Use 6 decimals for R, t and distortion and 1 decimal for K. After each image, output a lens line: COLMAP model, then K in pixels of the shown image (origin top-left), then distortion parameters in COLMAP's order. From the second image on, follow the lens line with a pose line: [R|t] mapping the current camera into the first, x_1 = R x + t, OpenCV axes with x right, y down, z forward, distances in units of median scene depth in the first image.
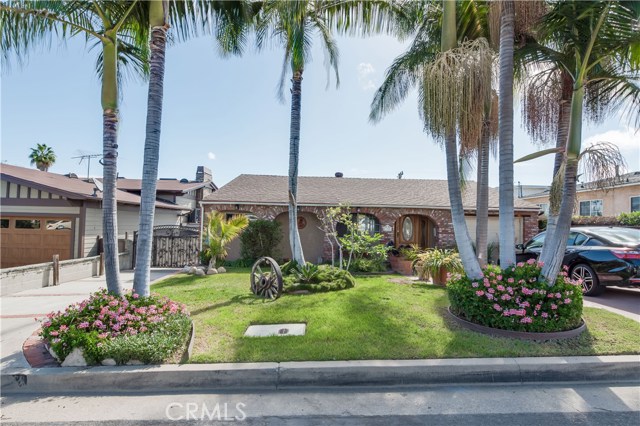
lens RADIAL K [[321.1, 0, 311.1], [0, 321.1, 209.9], [0, 0, 1]] dist [-0.002584, -0.001225]
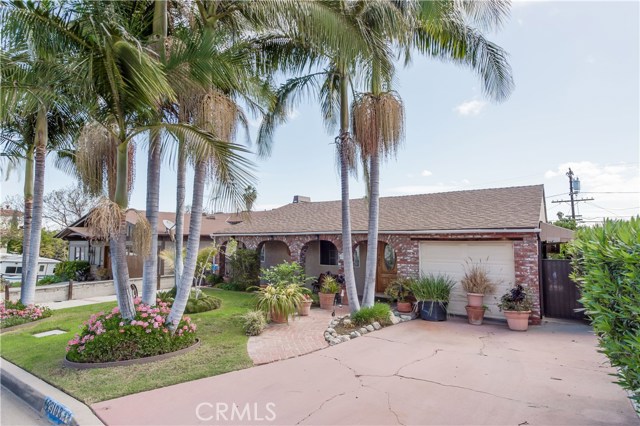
lens RADIAL K [[344.6, 0, 324.8], [0, 344.6, 215.7], [0, 0, 1]] dist [0.017705, 0.001081]
pose [[0.820739, -0.064345, -0.567668, 0.755121], [0.044104, 0.997808, -0.049335, -0.012279], [0.569598, 0.015455, 0.821778, 0.159680]]
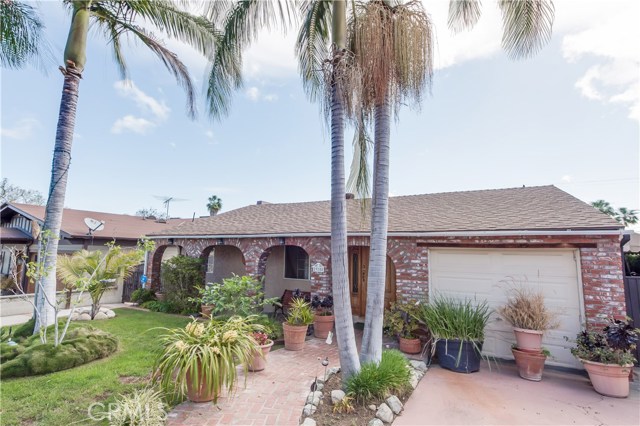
lens RADIAL K [[313.2, 0, 323.4], [0, 313.2, 211.0], [0, 0, 1]] dist [0.012088, -0.004760]
pose [[0.881287, -0.069231, -0.467483, 0.553405], [0.022882, 0.994302, -0.104114, 0.008128], [0.472027, 0.081058, 0.877850, 0.426513]]
